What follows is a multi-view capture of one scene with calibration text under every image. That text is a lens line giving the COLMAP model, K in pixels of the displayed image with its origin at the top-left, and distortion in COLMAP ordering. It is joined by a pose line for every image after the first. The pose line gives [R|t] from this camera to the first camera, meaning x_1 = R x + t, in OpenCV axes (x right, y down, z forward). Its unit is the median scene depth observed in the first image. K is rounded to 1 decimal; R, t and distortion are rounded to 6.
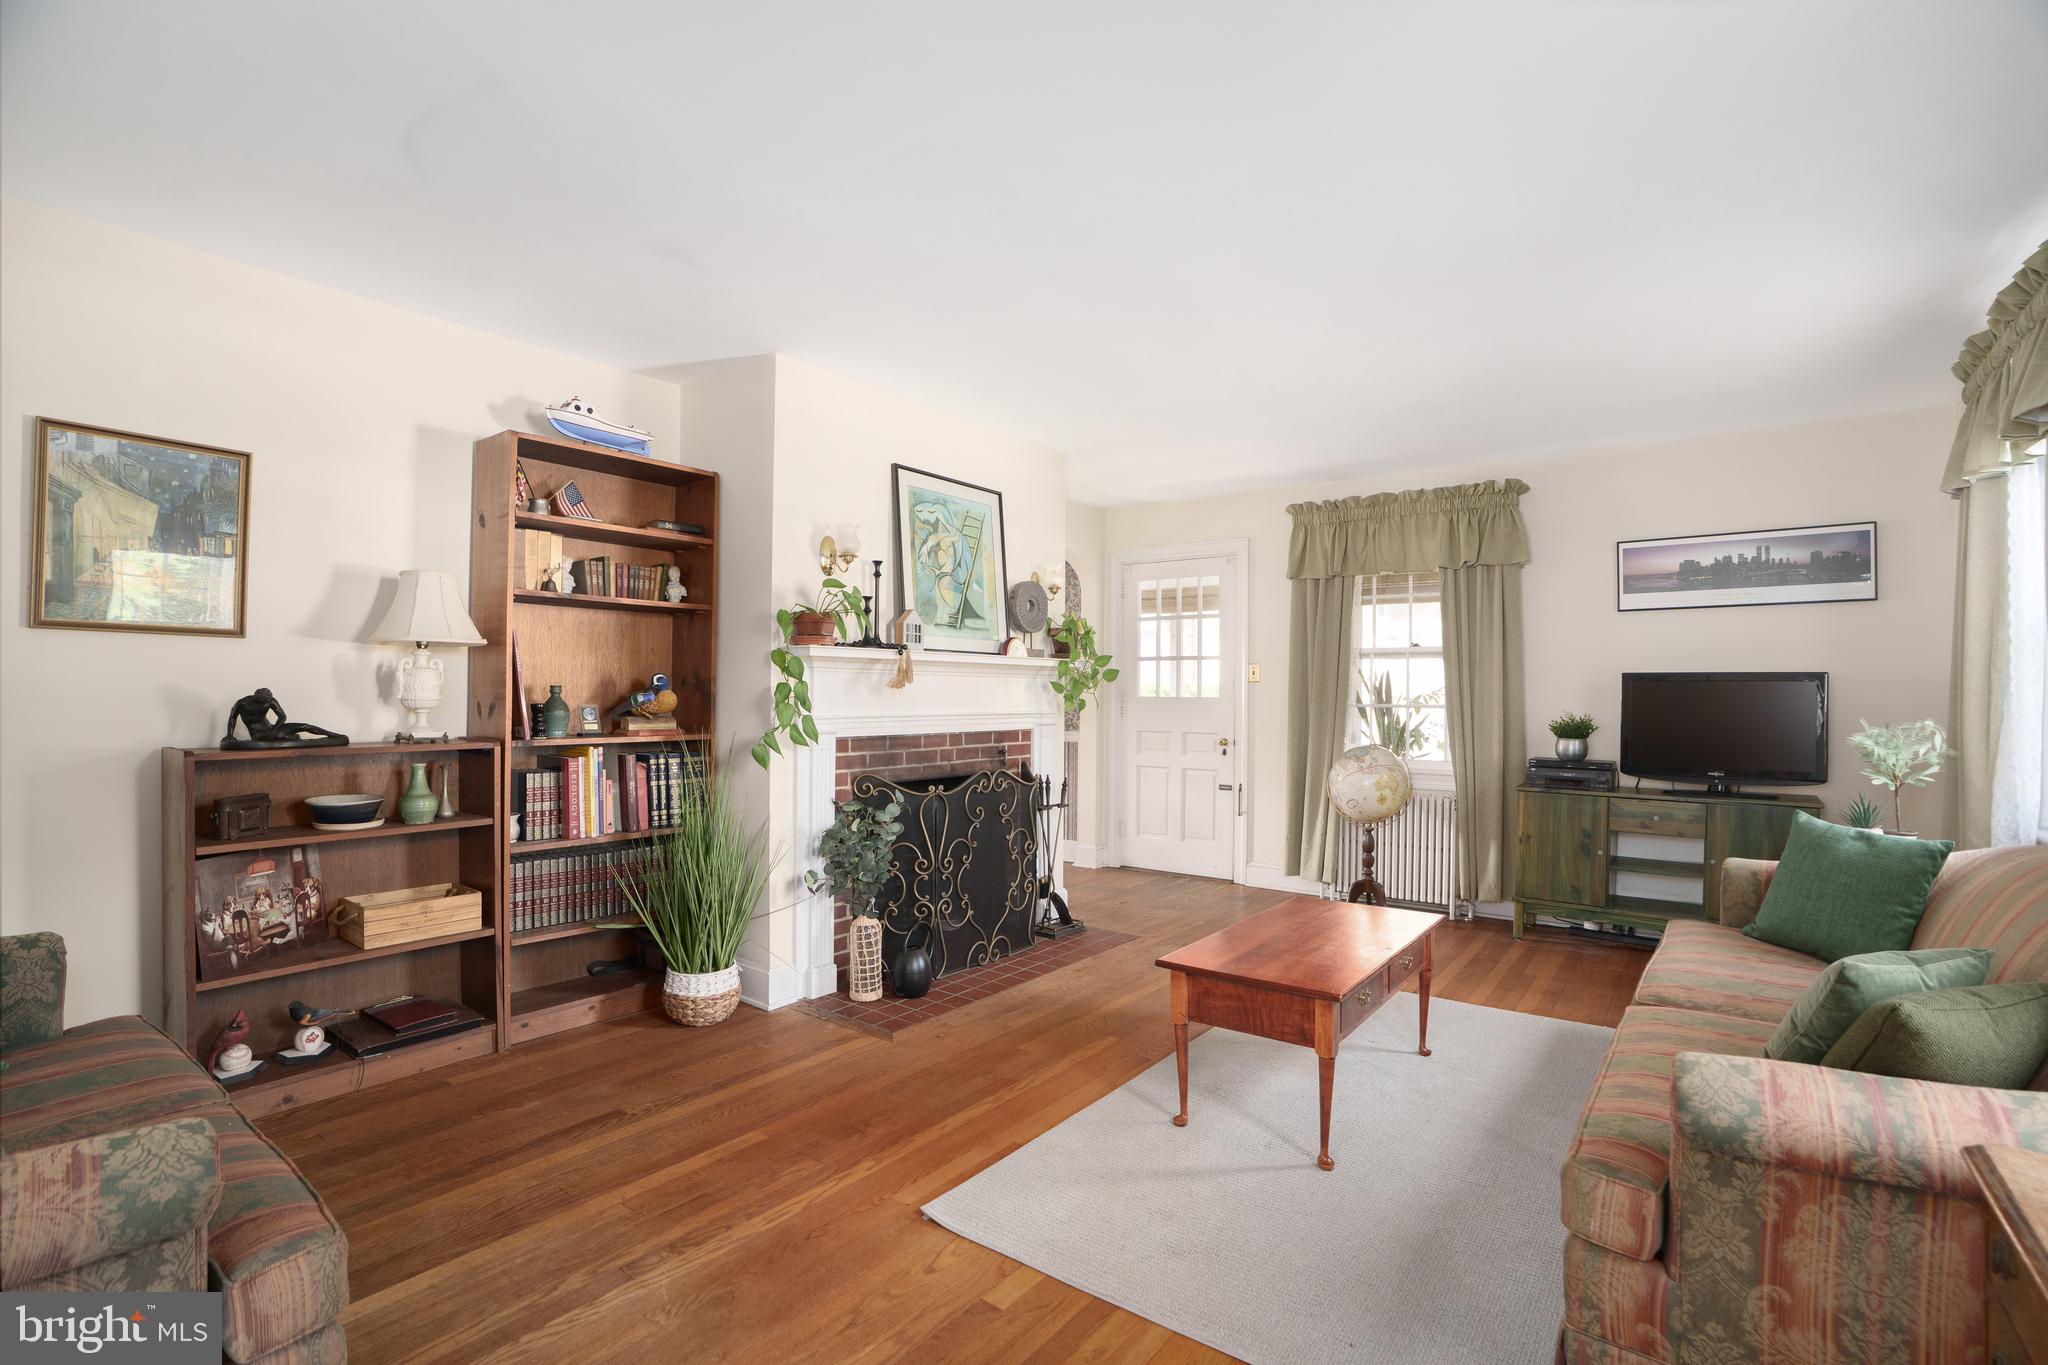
lens RADIAL K [[958.1, 0, 1026.8], [0, 958.1, 695.7], [0, 0, 1]] dist [-0.011791, 0.000229]
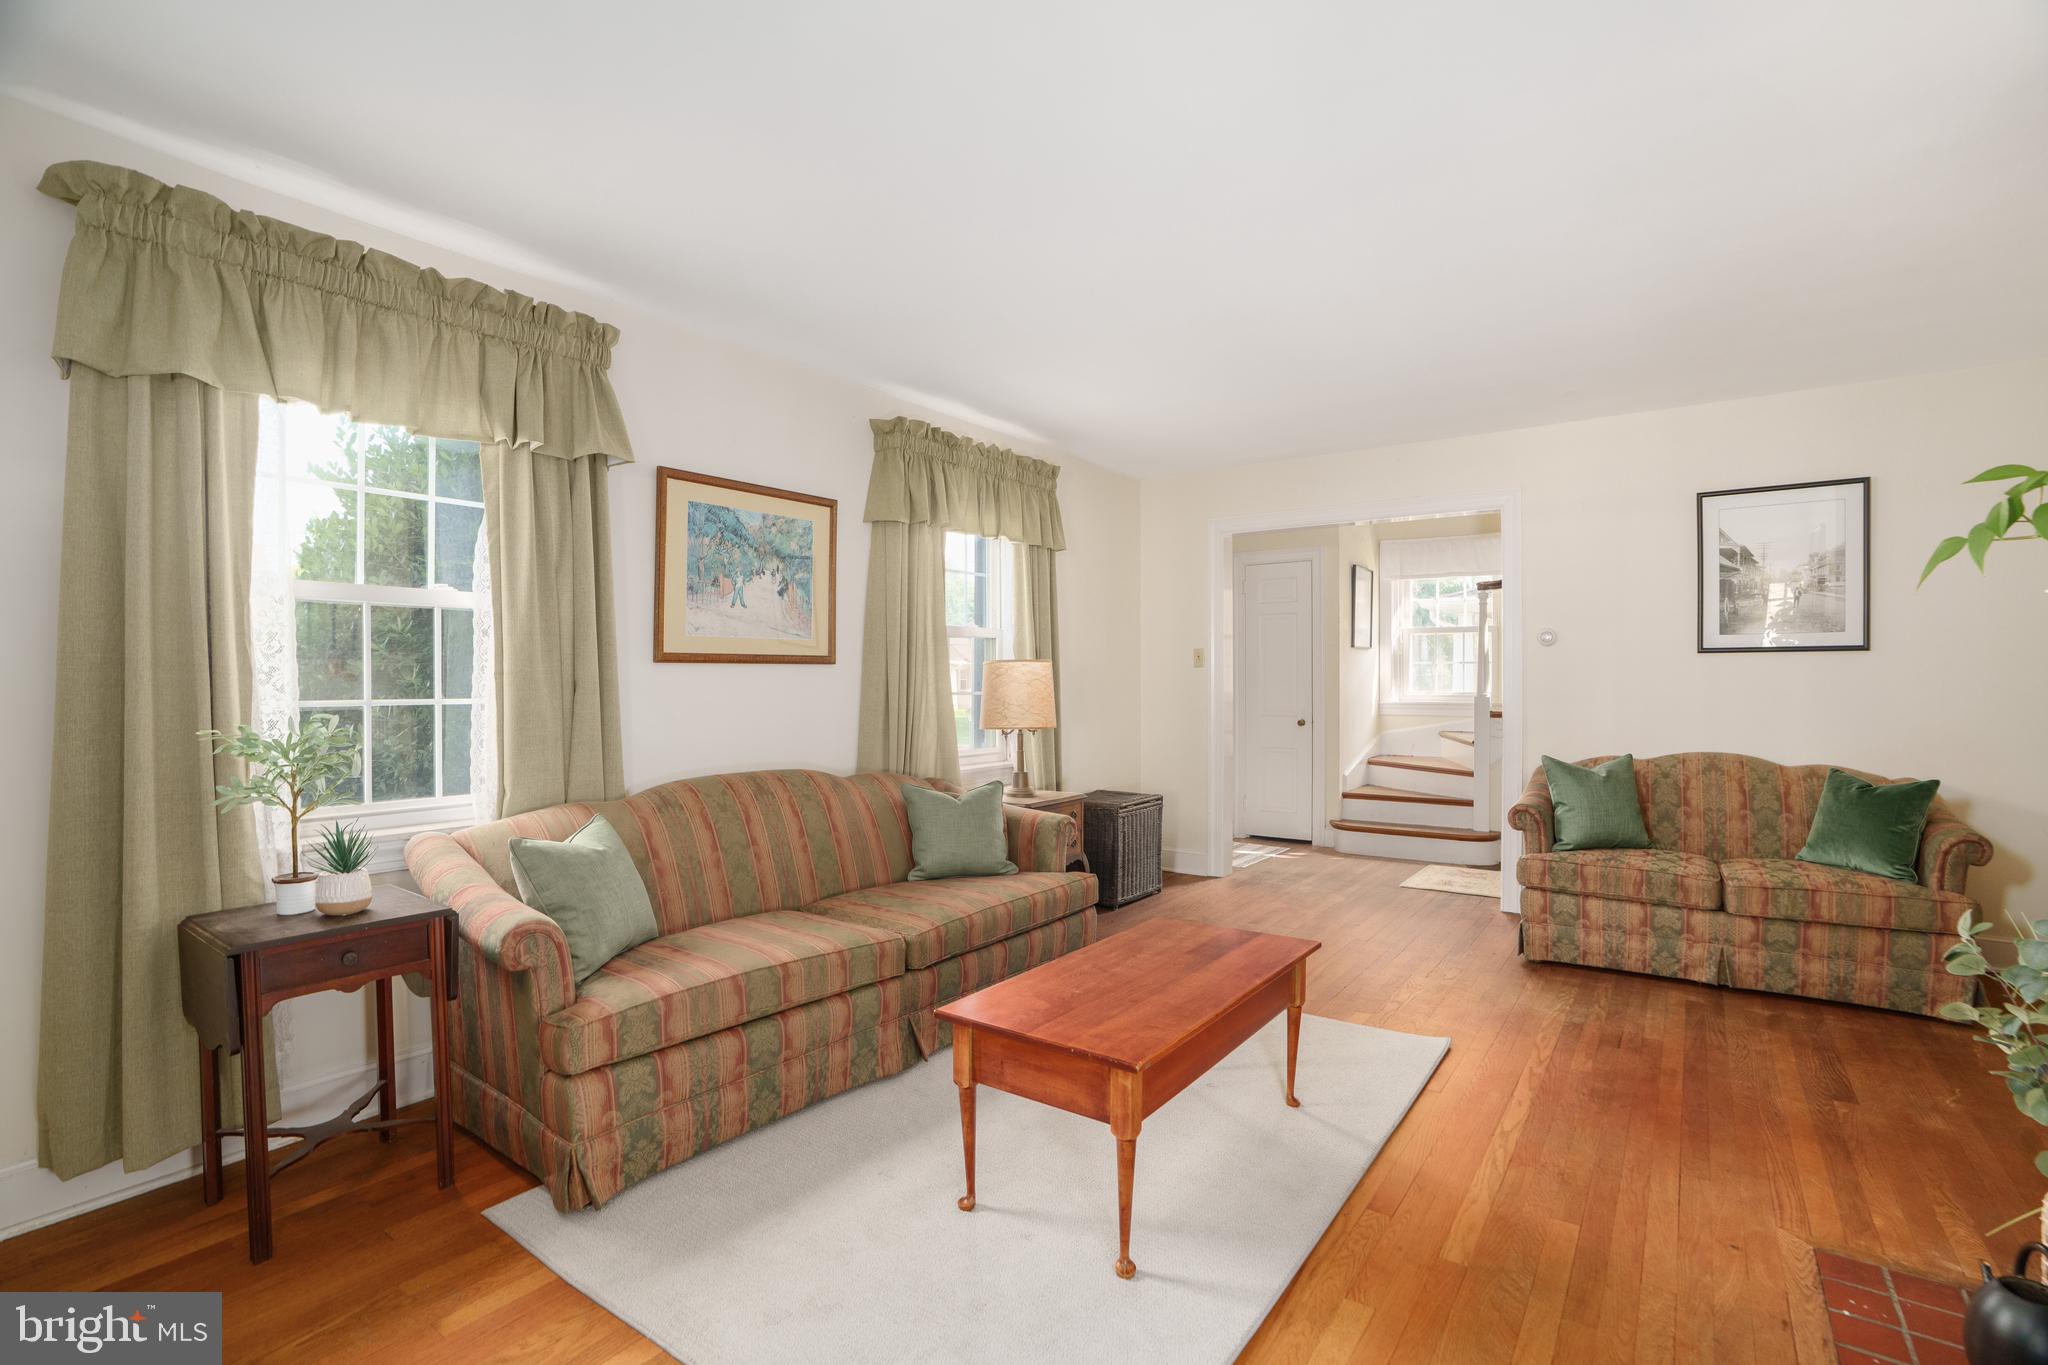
lens RADIAL K [[958.1, 0, 1022.8], [0, 958.1, 689.4], [0, 0, 1]] dist [-0.011791, 0.000229]
pose [[-0.999679, -0.004916, -0.024859, 0.512920], [-0.005180, 0.999931, 0.010562, -0.004833], [0.024805, 0.010687, -0.999635, 2.151824]]
